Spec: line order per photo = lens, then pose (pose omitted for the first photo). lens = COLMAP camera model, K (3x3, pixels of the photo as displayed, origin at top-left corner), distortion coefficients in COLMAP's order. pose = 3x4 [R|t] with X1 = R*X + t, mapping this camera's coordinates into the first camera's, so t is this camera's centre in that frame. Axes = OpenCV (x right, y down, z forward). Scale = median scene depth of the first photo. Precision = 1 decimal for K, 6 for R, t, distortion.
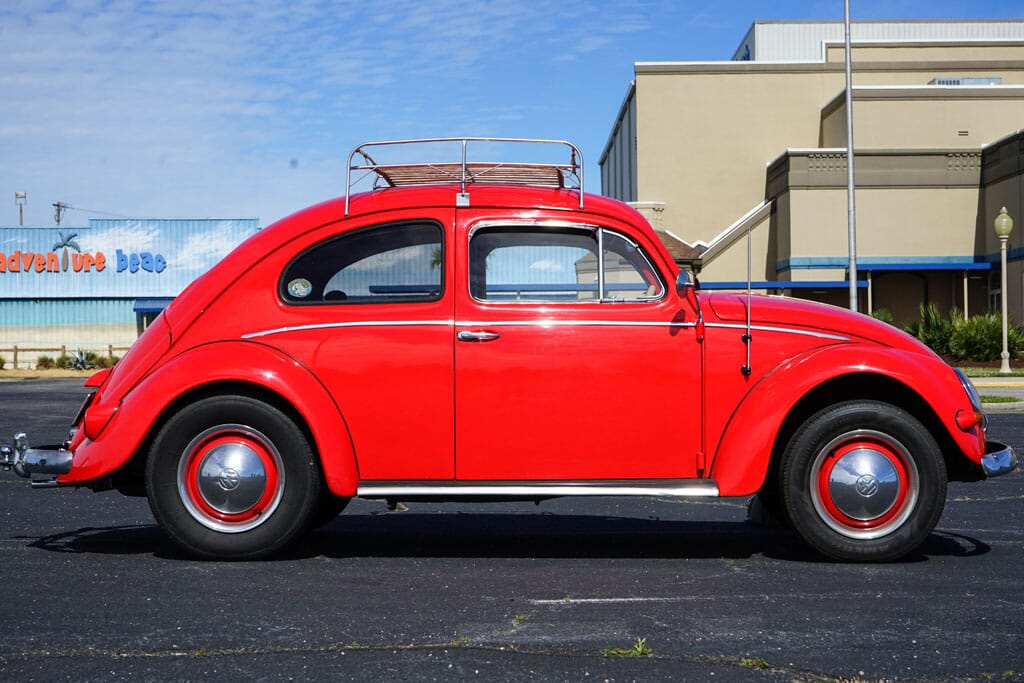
lens RADIAL K [[2011.4, 0, 533.1], [0, 2011.4, 355.0], [0, 0, 1]] dist [-0.055614, 0.000000]
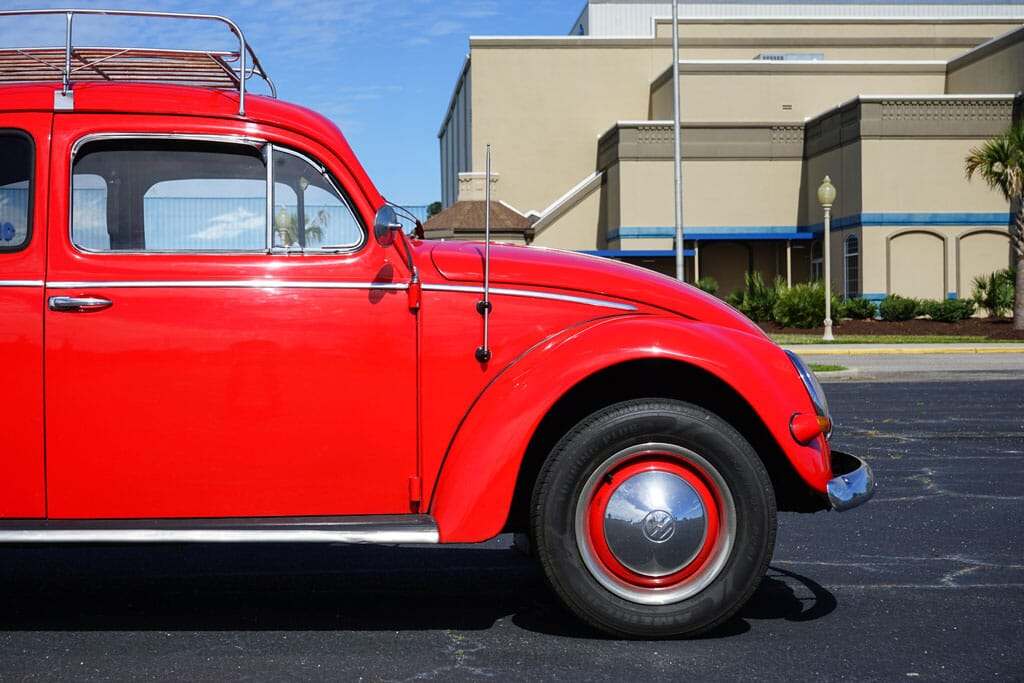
lens RADIAL K [[1895.7, 0, 509.2], [0, 1895.7, 344.2], [0, 0, 1]] dist [-0.027975, 0.000000]
pose [[0.997788, -0.000143, 0.066474, 0.069277], [-0.000668, 0.999926, 0.012182, -0.003459], [-0.066471, -0.012200, 0.997714, 0.346717]]
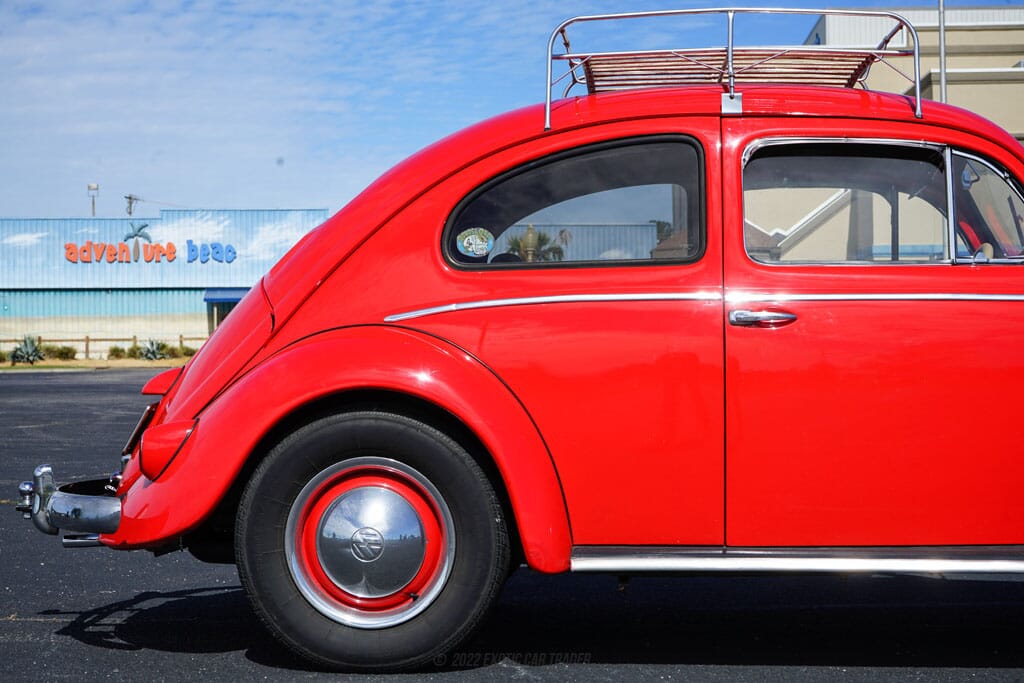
lens RADIAL K [[1974.8, 0, 512.5], [0, 1974.8, 339.6], [0, 0, 1]] dist [-0.053919, 0.000000]
pose [[0.999157, 0.000287, -0.041041, -0.076087], [-0.000400, 0.999996, -0.002754, -0.000808], [0.041040, 0.002768, 0.999154, 0.361605]]
